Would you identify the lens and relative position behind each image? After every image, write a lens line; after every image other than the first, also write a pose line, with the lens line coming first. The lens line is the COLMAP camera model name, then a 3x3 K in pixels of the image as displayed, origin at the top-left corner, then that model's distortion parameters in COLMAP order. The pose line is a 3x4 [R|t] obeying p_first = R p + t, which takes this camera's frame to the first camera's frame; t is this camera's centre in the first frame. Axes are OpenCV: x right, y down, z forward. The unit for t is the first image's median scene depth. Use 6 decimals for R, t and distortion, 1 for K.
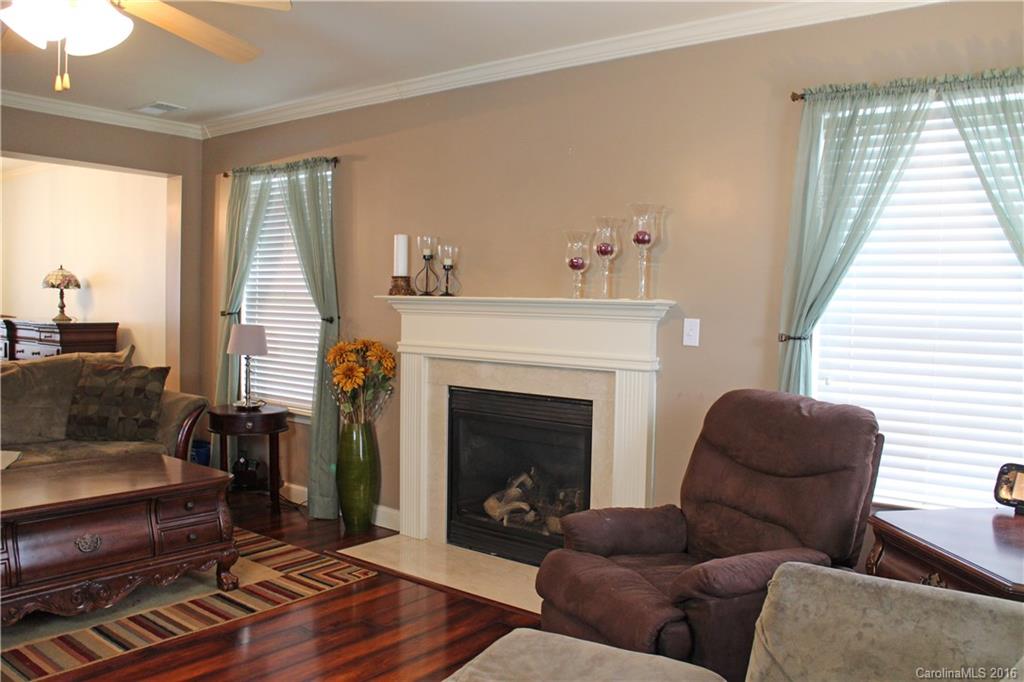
lens RADIAL K [[841.2, 0, 516.8], [0, 841.2, 341.1], [0, 0, 1]] dist [-0.159619, 0.114115]
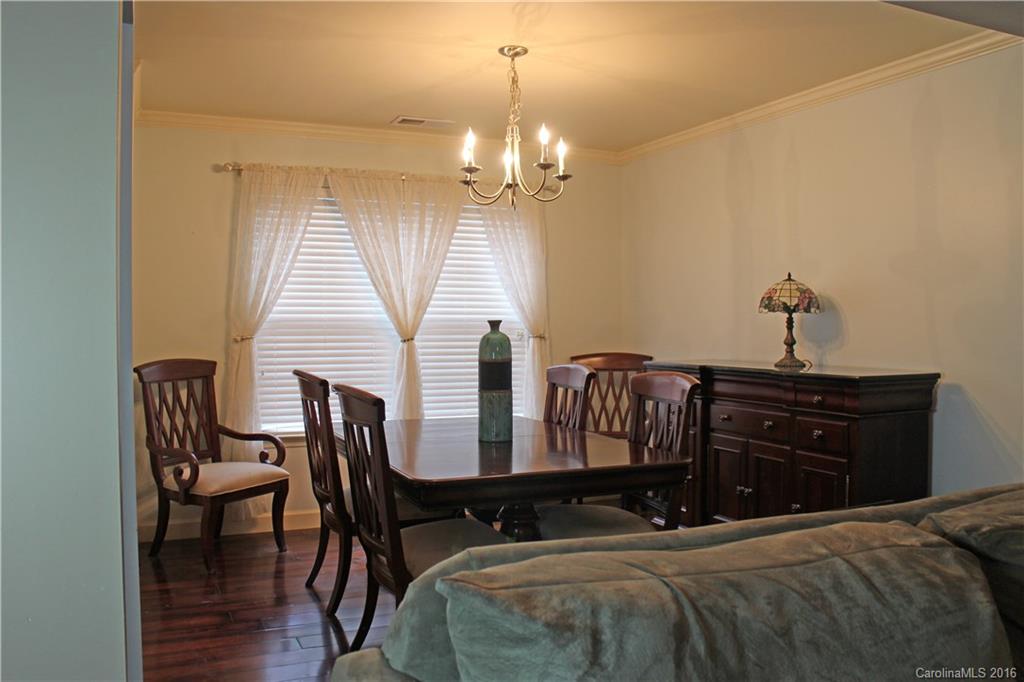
lens RADIAL K [[841.2, 0, 516.8], [0, 841.2, 341.1], [0, 0, 1]] dist [-0.159619, 0.114115]
pose [[0.885685, -0.010941, -0.464158, -0.458869], [-0.002058, 0.999620, -0.027490, -0.026963], [0.464283, 0.025303, 0.885326, 0.369574]]
